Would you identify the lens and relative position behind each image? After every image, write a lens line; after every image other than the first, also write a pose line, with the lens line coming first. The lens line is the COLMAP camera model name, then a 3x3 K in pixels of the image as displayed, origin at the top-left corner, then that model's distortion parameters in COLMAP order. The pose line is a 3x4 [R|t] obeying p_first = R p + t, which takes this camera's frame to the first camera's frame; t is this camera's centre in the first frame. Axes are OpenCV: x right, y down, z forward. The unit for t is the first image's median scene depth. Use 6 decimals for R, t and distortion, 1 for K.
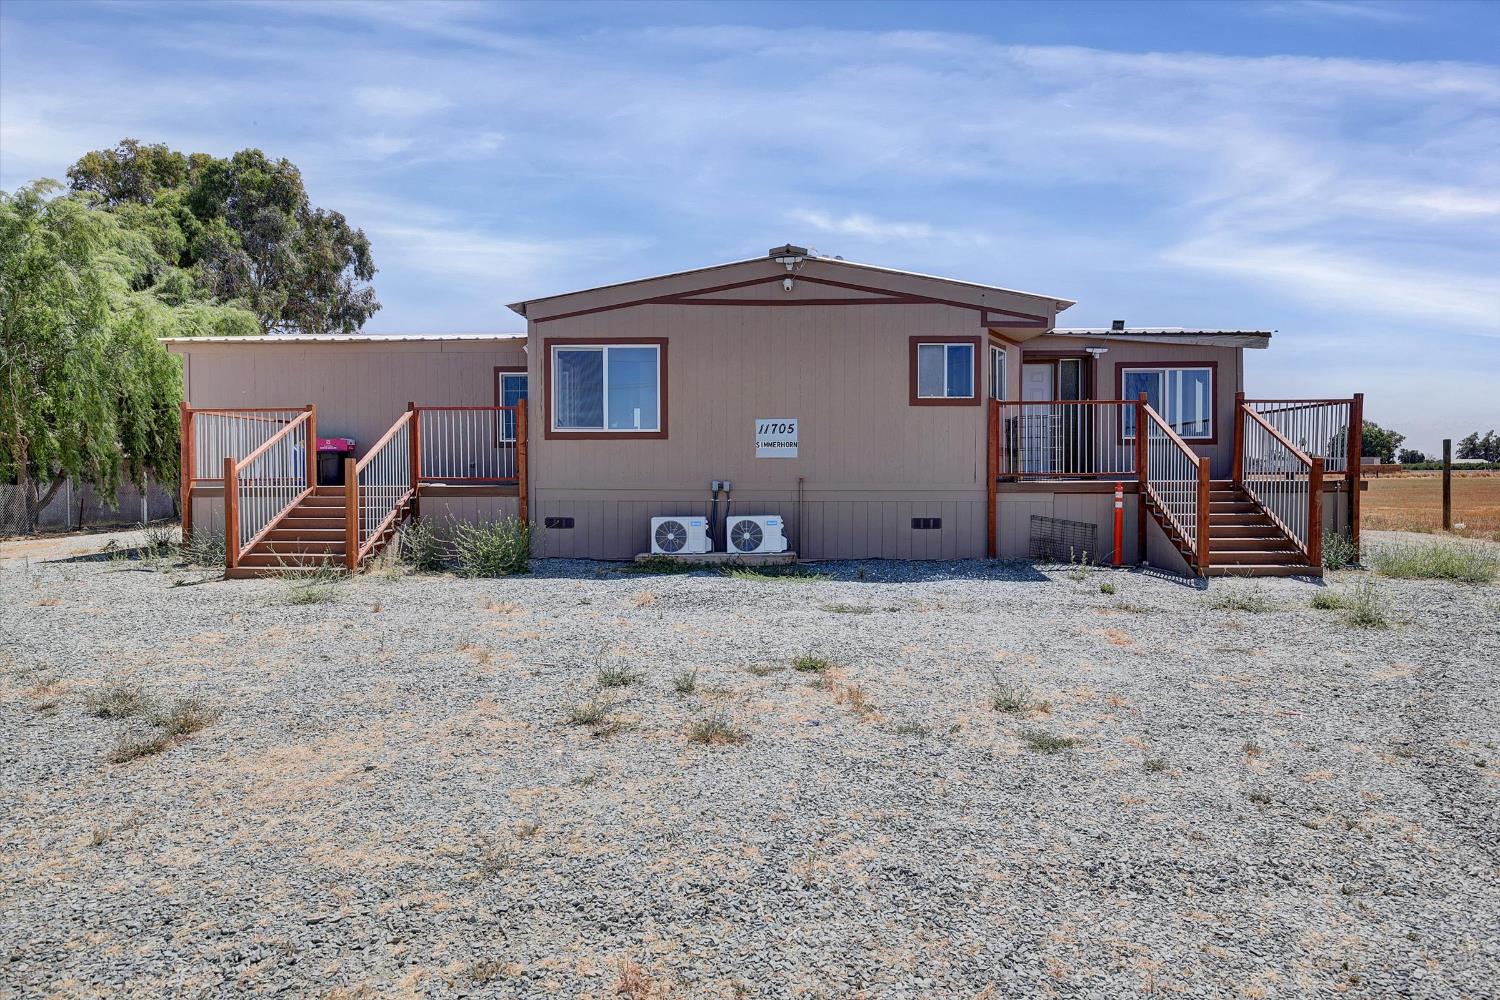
lens RADIAL K [[1100.1, 0, 725.8], [0, 1100.1, 513.7], [0, 0, 1]] dist [-0.031828, 0.006223]
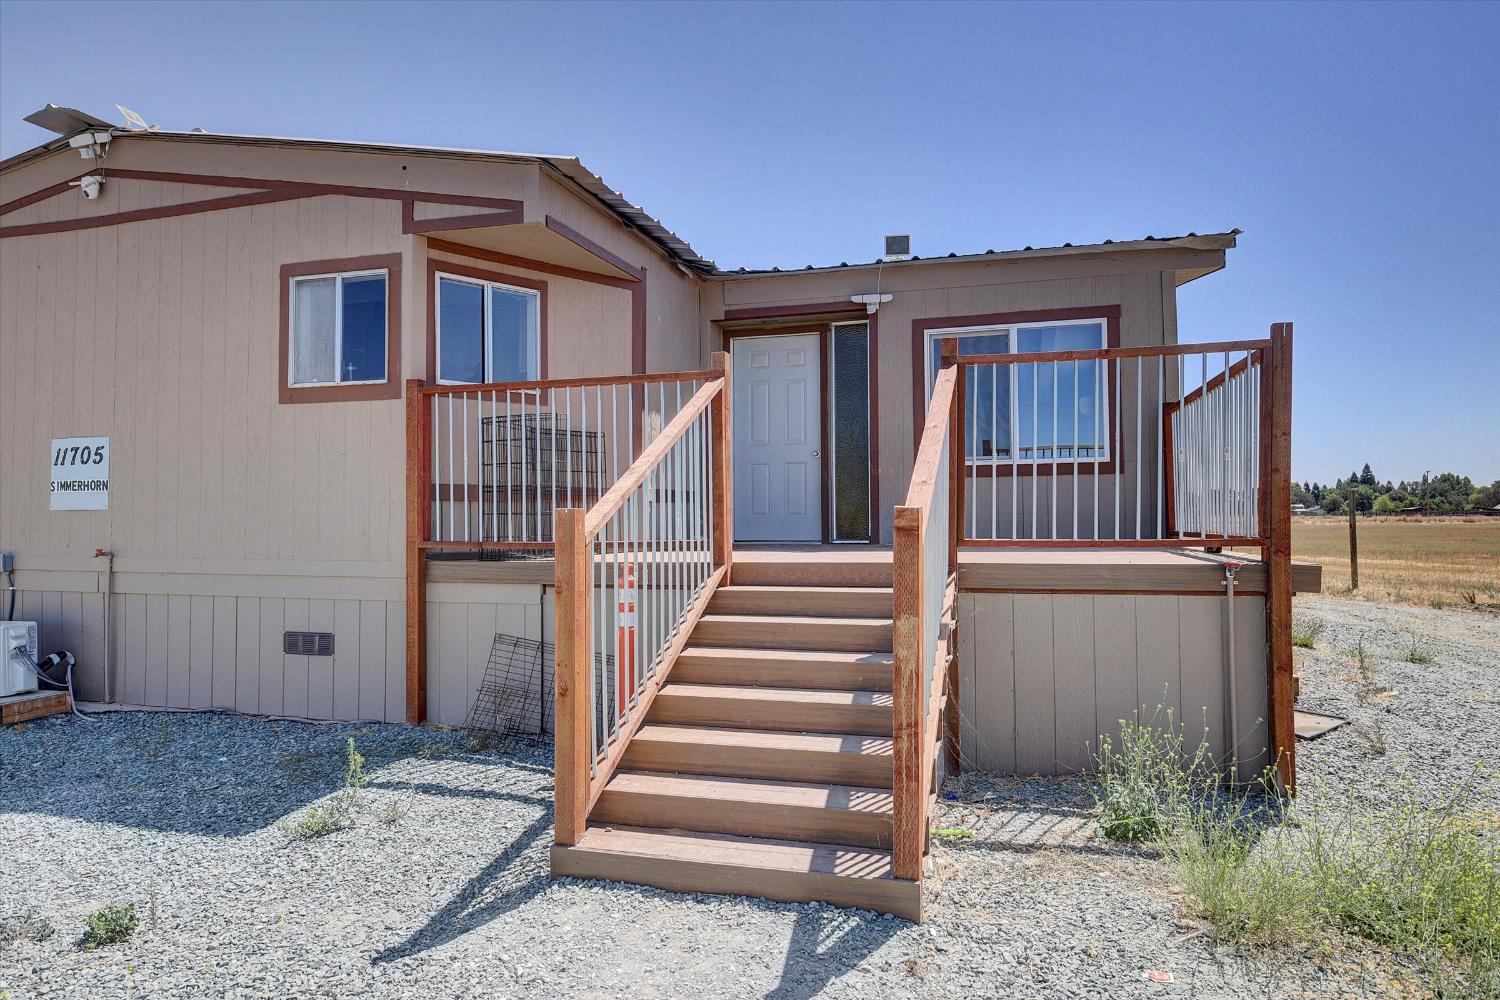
lens RADIAL K [[1030.3, 0, 714.4], [0, 1030.3, 509.4], [0, 0, 1]] dist [-0.019323, 0.013047]
pose [[0.959872, -0.005210, -0.280390, 0.485742], [-0.006480, 0.999148, -0.040749, -0.033114], [0.280363, 0.040931, 0.959021, 0.612150]]
